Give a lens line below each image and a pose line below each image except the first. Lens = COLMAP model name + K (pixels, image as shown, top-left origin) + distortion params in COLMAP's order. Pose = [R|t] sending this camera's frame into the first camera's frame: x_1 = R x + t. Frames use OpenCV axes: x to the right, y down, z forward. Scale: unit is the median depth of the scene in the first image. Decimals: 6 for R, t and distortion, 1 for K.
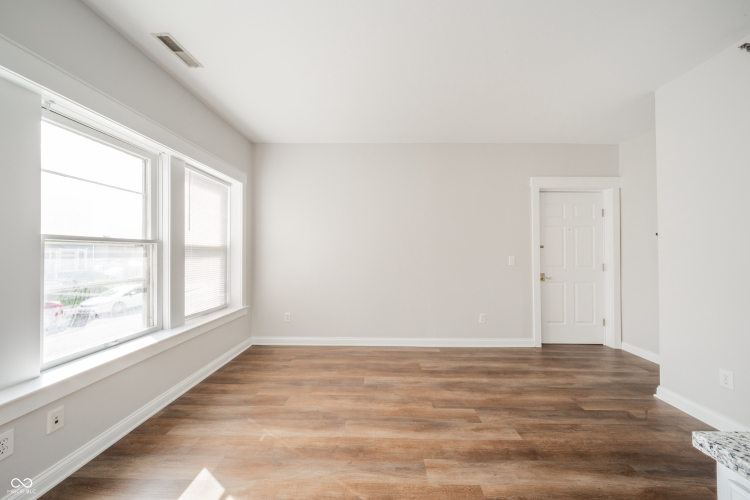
lens RADIAL K [[264.6, 0, 380.7], [0, 264.6, 249.3], [0, 0, 1]] dist [0.001656, -0.001147]
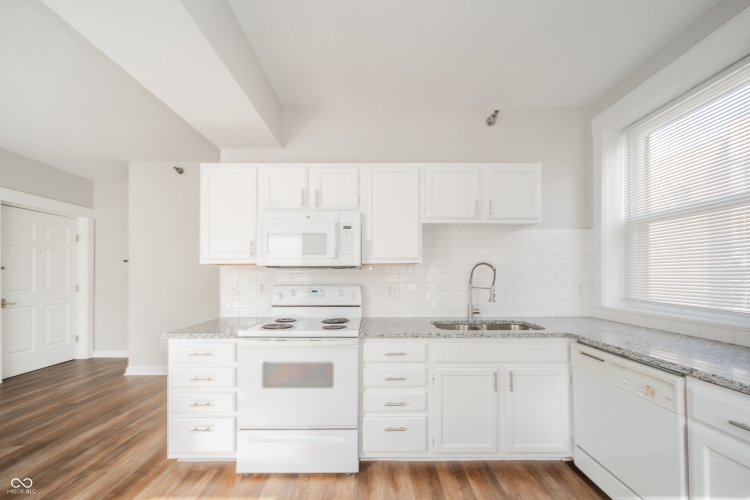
lens RADIAL K [[274.9, 0, 377.1], [0, 274.9, 273.0], [0, 0, 1]] dist [-0.001495, -0.000499]
pose [[-0.015985, 0.001870, 0.999870, -0.458119], [-0.010162, 0.999946, -0.002033, -0.006986], [-0.999821, -0.010193, -0.015965, -0.322015]]
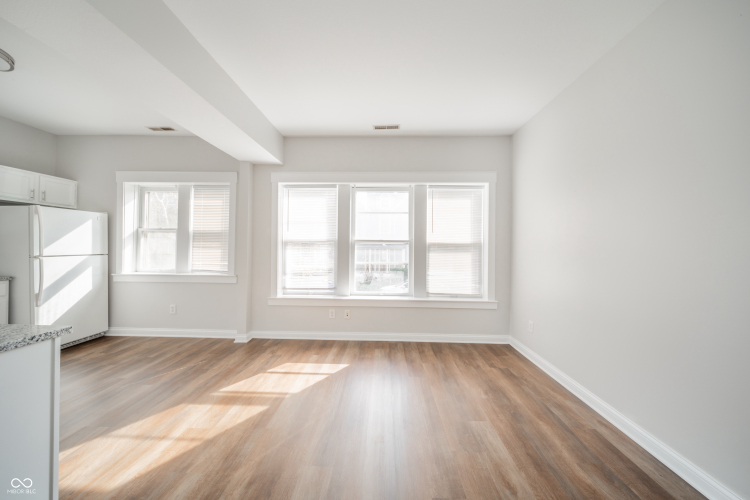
lens RADIAL K [[264.6, 0, 375.1], [0, 264.6, 246.0], [0, 0, 1]] dist [0.001656, -0.001147]
pose [[-0.027755, -0.009124, -0.999573, 0.732870], [0.000182, 0.999958, -0.009133, 0.015882], [0.999615, -0.000435, -0.027752, 0.784070]]
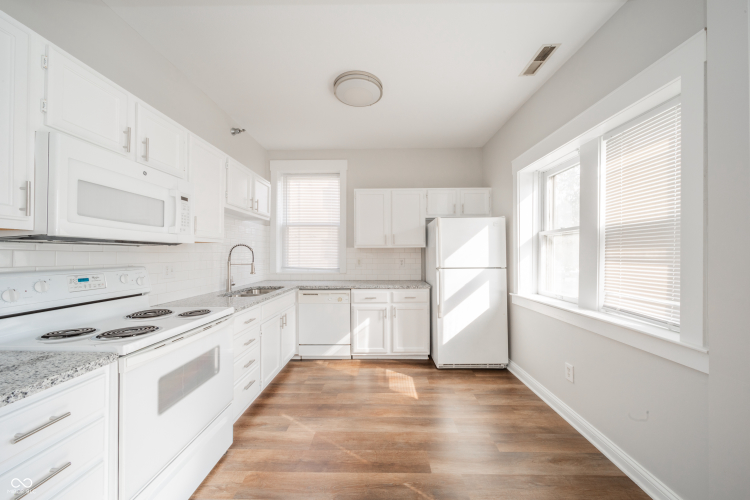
lens RADIAL K [[264.6, 0, 377.0], [0, 264.6, 251.3], [0, 0, 1]] dist [0.001656, -0.001147]
pose [[-0.999936, -0.005198, 0.010036, -0.138454], [-0.005429, 0.999719, -0.023087, 0.005325], [-0.009913, -0.023140, -0.999683, 0.438741]]
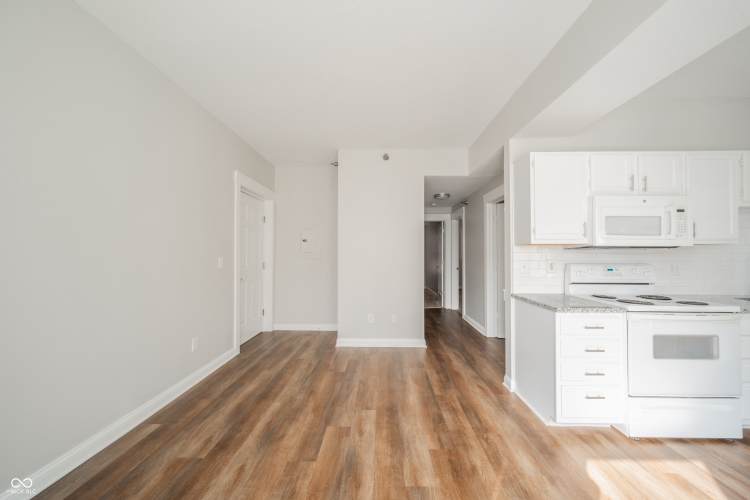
lens RADIAL K [[264.6, 0, 378.0], [0, 264.6, 248.5], [0, 0, 1]] dist [0.001656, -0.001147]
pose [[0.008802, 0.014369, 0.999858, -0.496004], [-0.013448, 0.999808, -0.014250, 0.003605], [-0.999871, -0.013320, 0.008993, 0.731006]]
